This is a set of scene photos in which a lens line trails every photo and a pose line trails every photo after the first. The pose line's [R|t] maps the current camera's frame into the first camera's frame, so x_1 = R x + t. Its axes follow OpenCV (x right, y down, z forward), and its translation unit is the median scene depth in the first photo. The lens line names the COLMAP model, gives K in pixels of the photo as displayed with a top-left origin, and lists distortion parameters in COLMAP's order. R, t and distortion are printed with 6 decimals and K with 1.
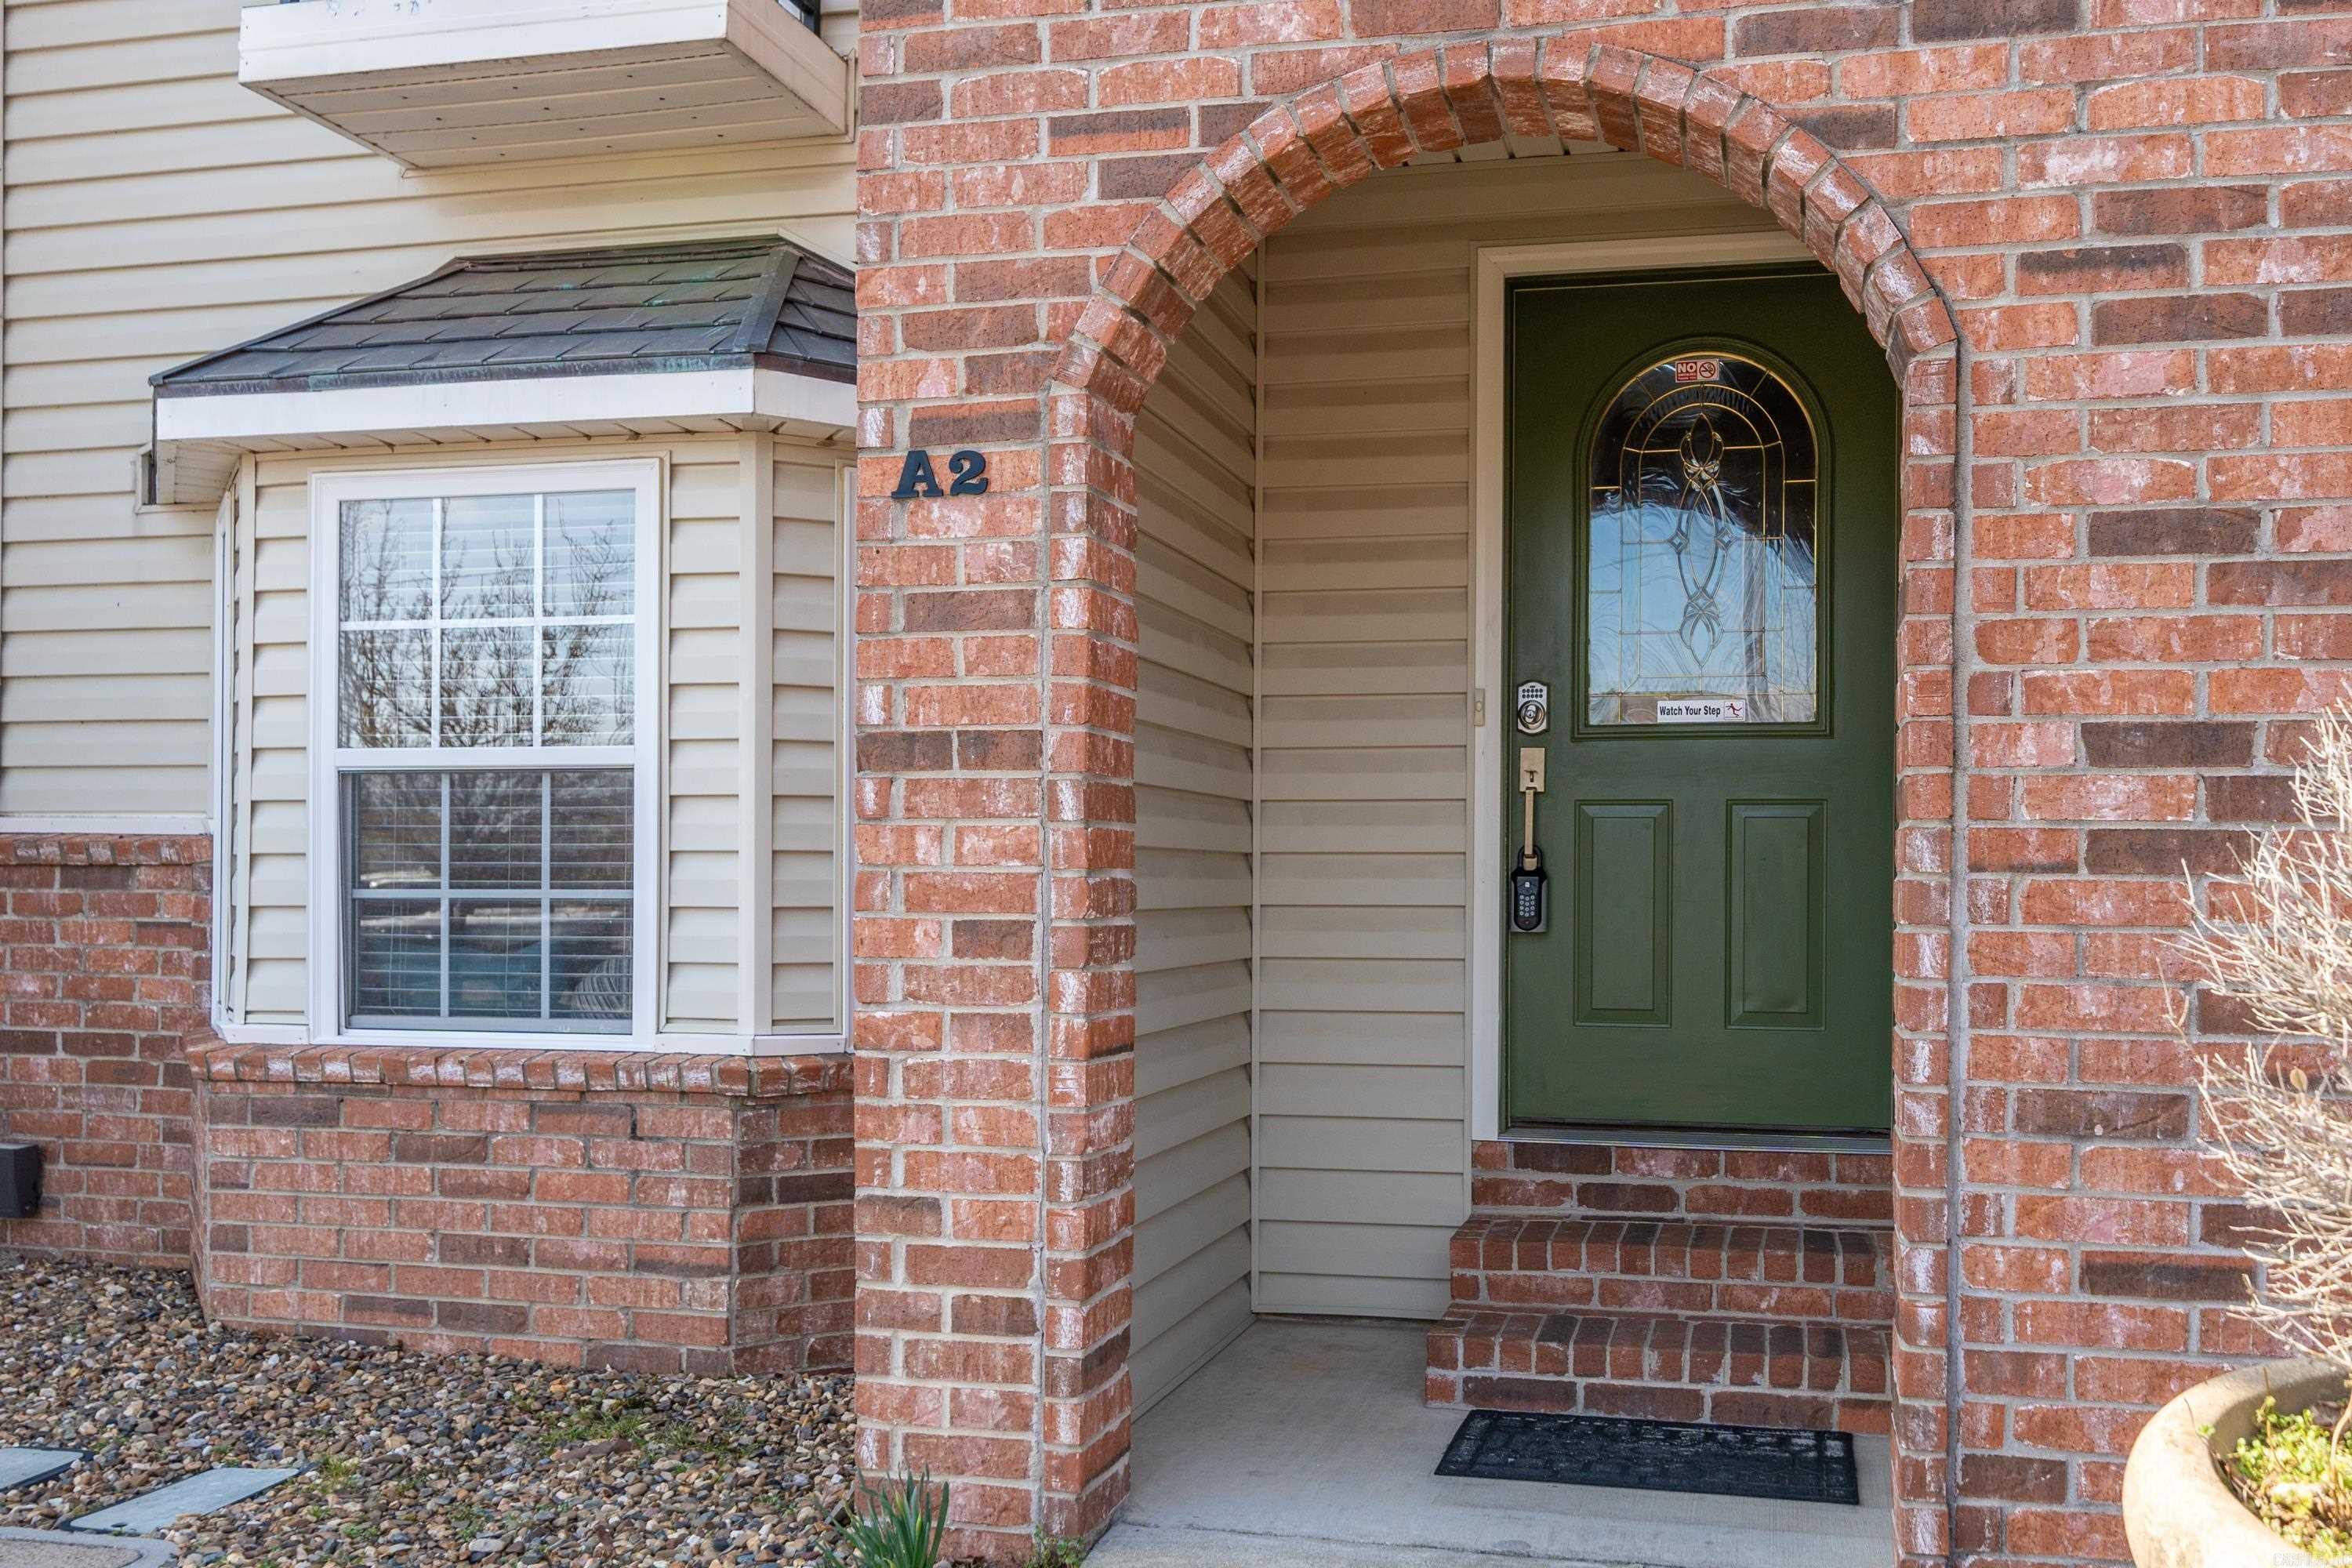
lens RADIAL K [[2349.9, 0, 1178.0], [0, 2349.9, 891.2], [0, 0, 1]] dist [0.001925, -0.000954]
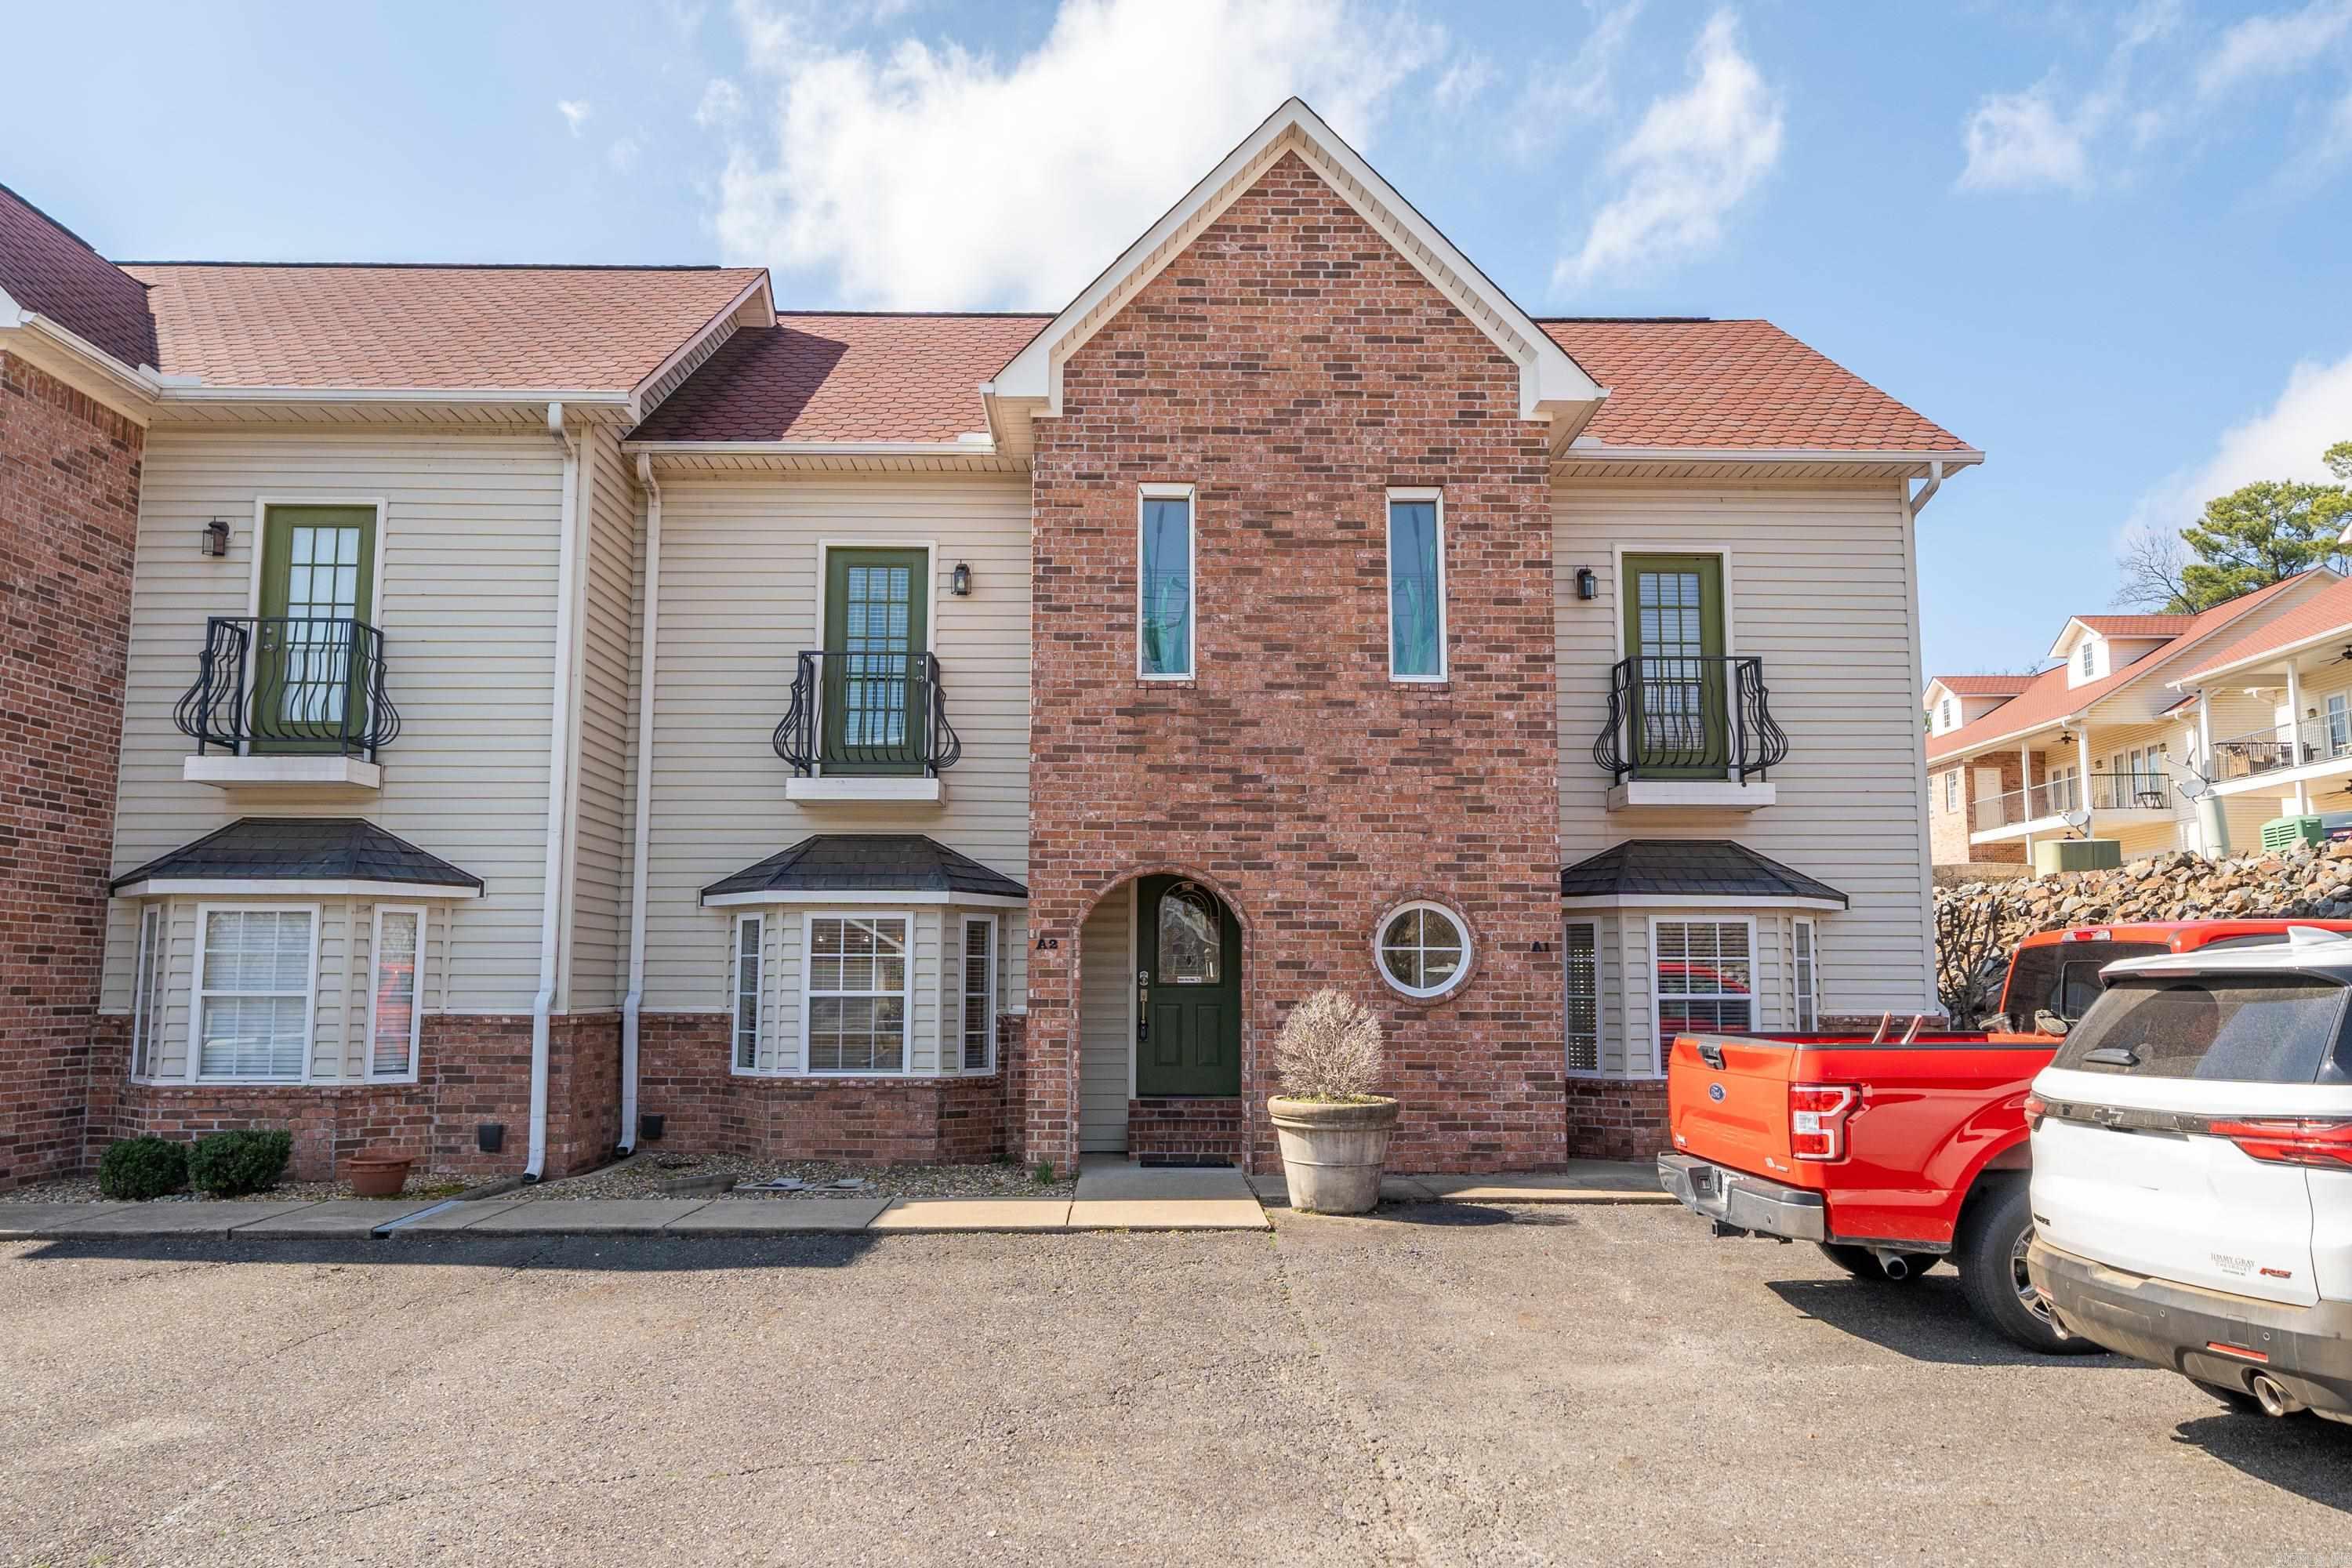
lens RADIAL K [[1741.7, 0, 1176.0], [0, 1741.7, 784.0], [0, 0, 1]] dist [-0.003249, -0.000385]
pose [[0.965605, 0.030213, 0.258251, -0.756195], [0.003187, 0.991776, -0.127945, -0.047997], [-0.259992, 0.124367, 0.957568, -2.428935]]
